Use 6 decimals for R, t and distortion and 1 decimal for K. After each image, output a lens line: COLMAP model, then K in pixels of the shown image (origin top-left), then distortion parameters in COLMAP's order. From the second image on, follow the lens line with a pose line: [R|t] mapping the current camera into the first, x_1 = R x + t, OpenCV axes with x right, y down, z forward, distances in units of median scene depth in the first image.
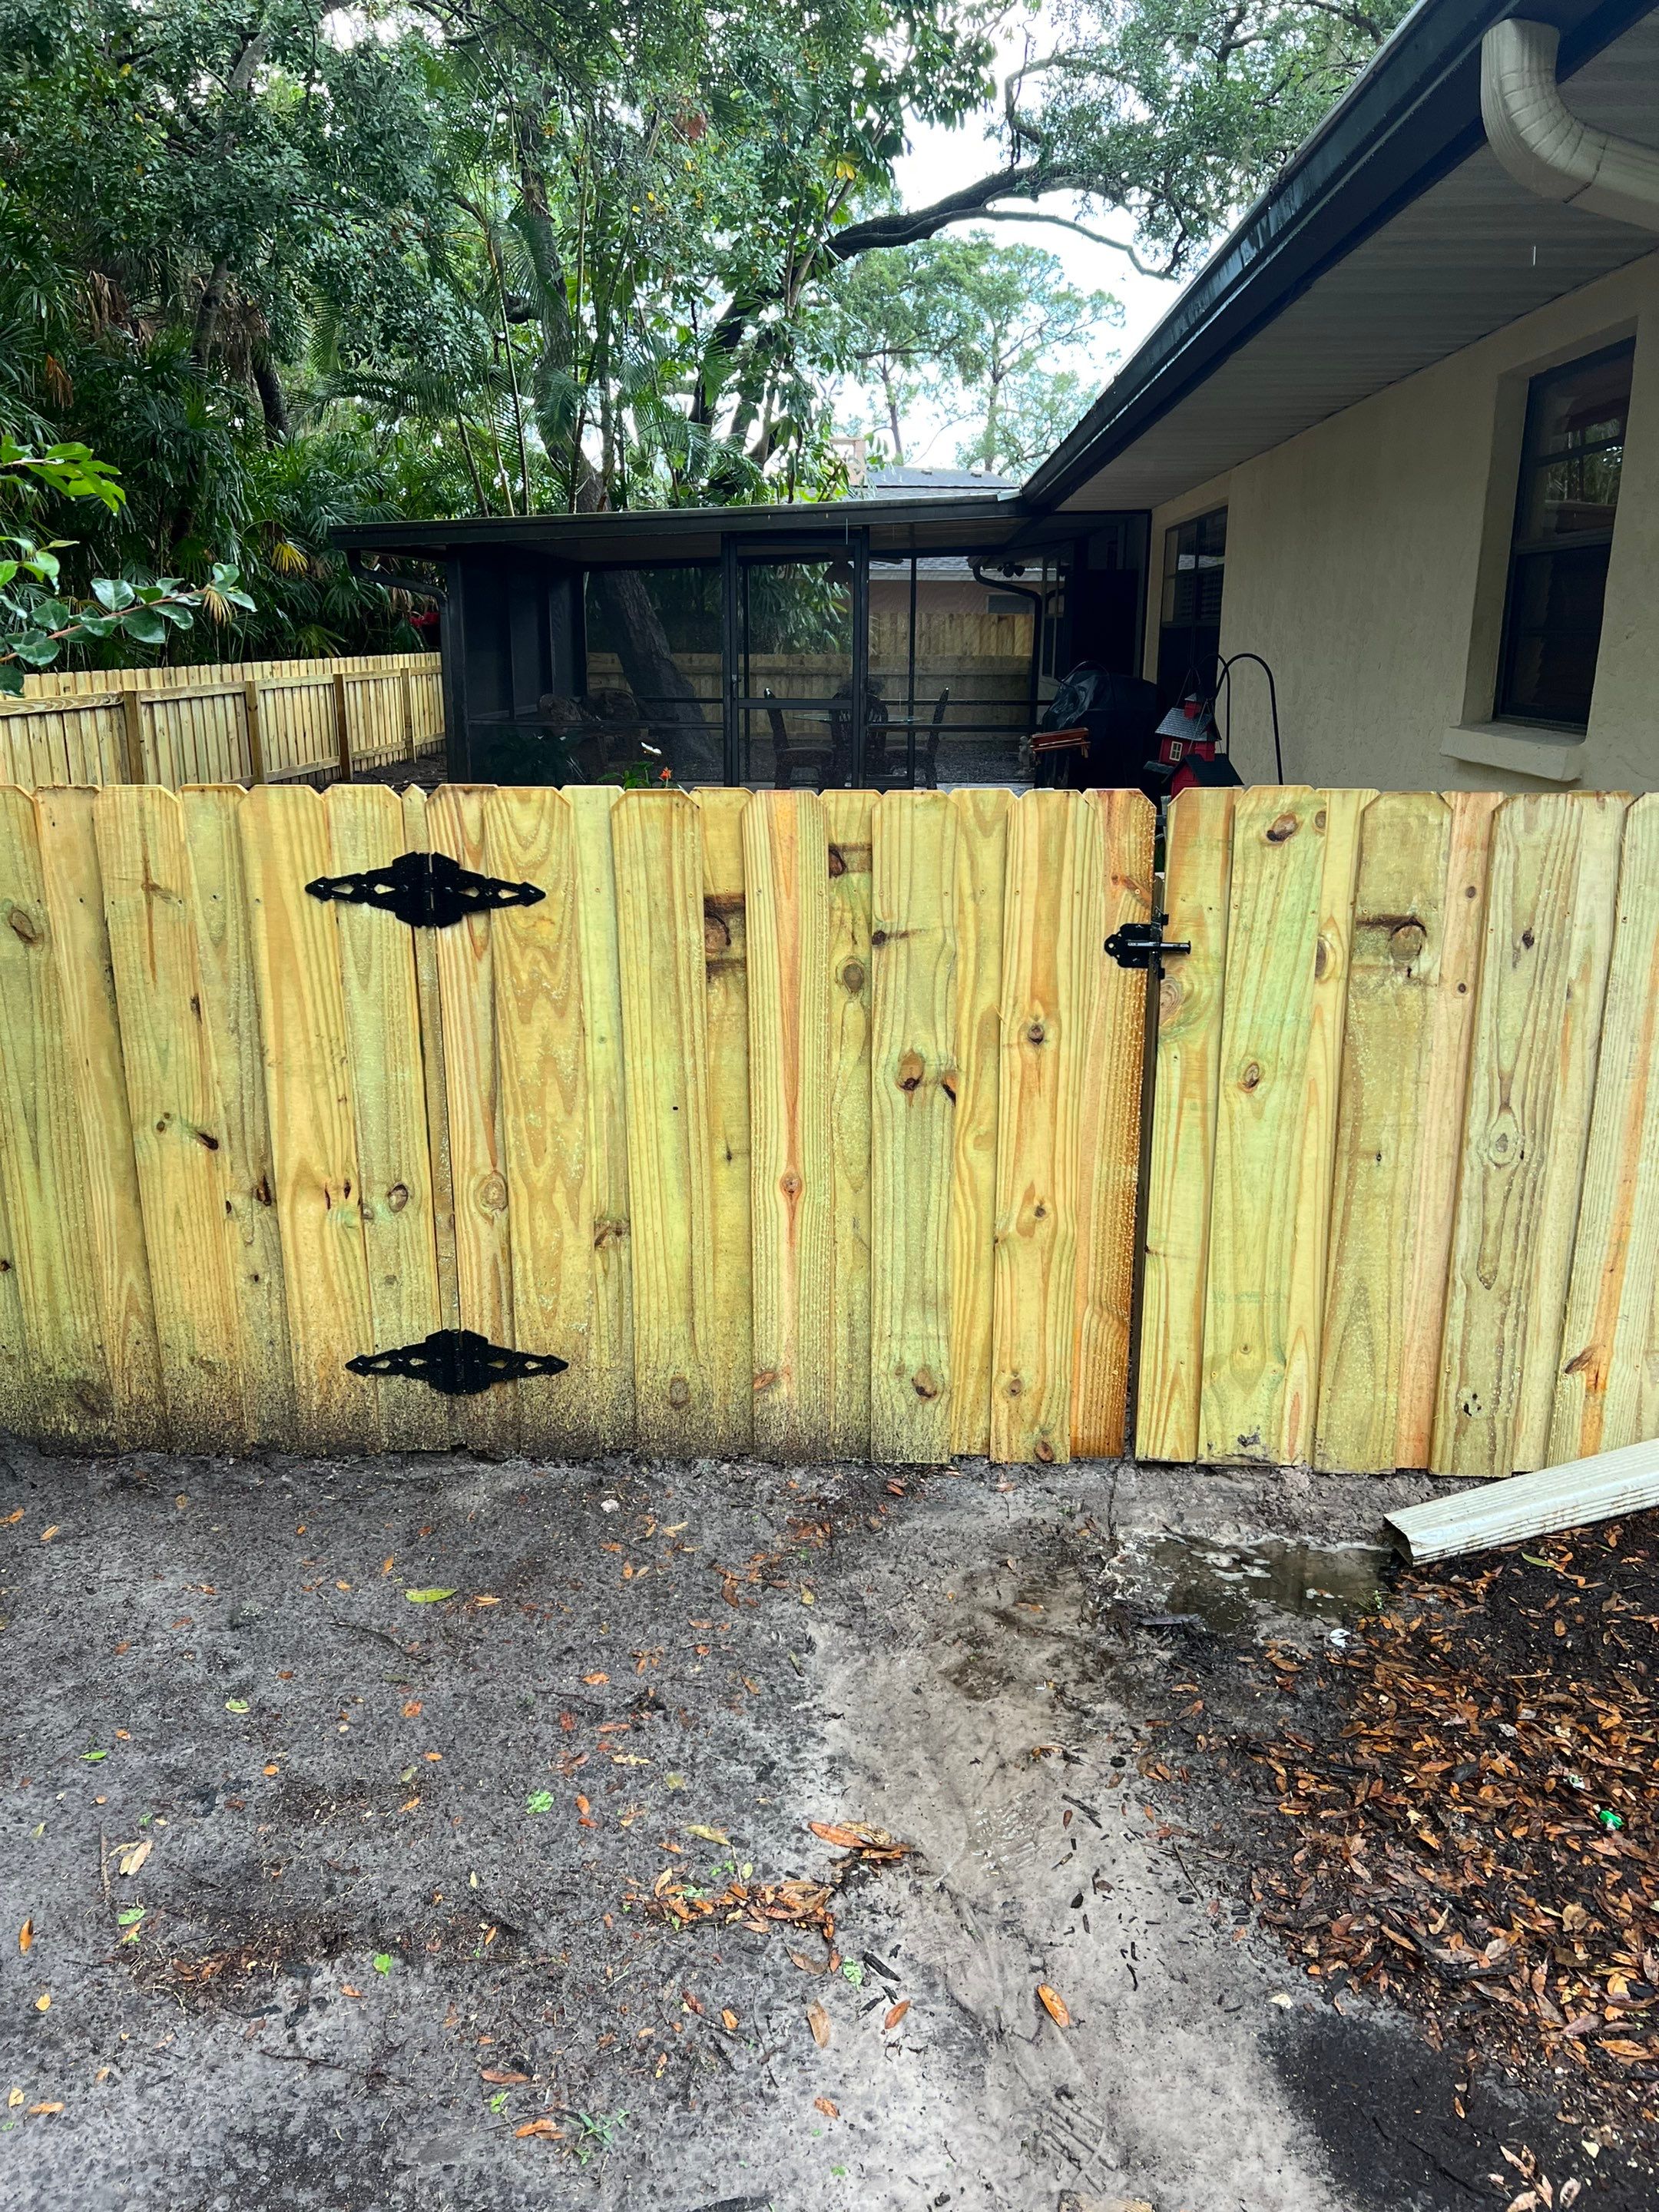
lens RADIAL K [[1673.9, 0, 829.5], [0, 1673.9, 1106.0], [0, 0, 1]] dist [0.106789, -0.189780]
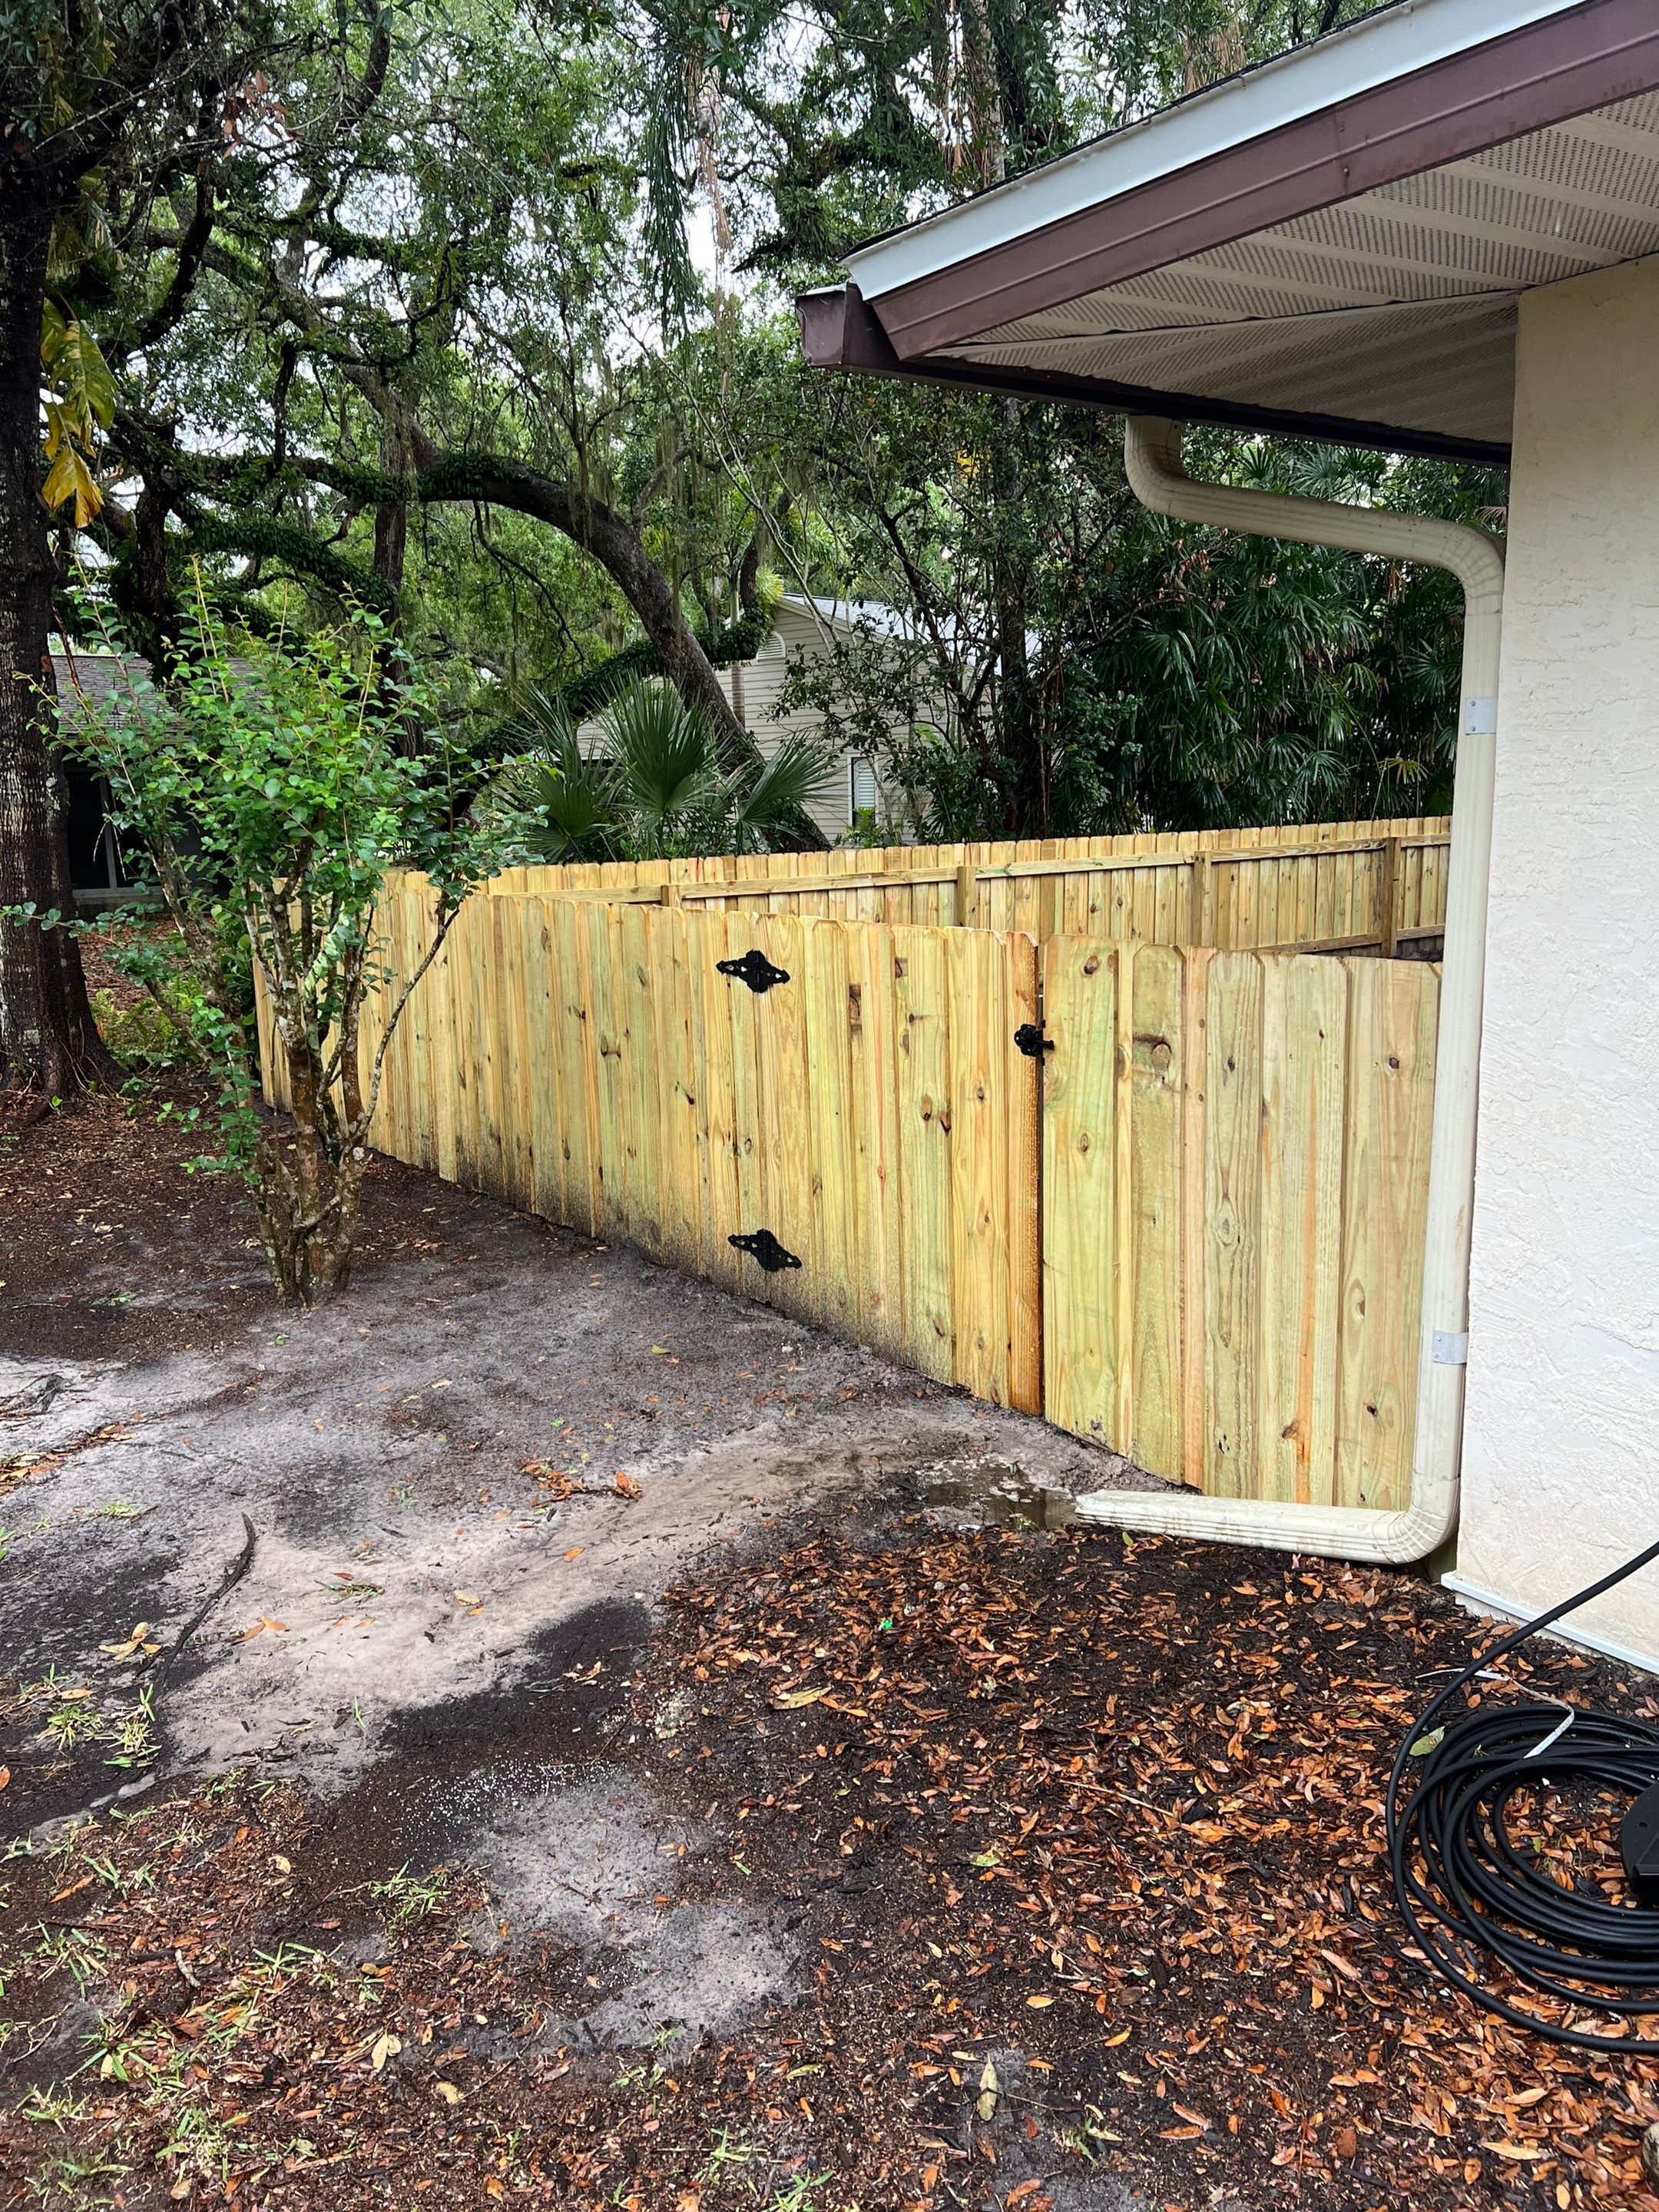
lens RADIAL K [[1673.9, 0, 829.5], [0, 1673.9, 1106.0], [0, 0, 1]] dist [0.106789, -0.189780]
pose [[0.599977, 0.126907, -0.789887, 1.210398], [-0.185619, 0.982477, 0.016858, -0.032483], [0.778186, 0.136504, 0.613020, -0.001063]]
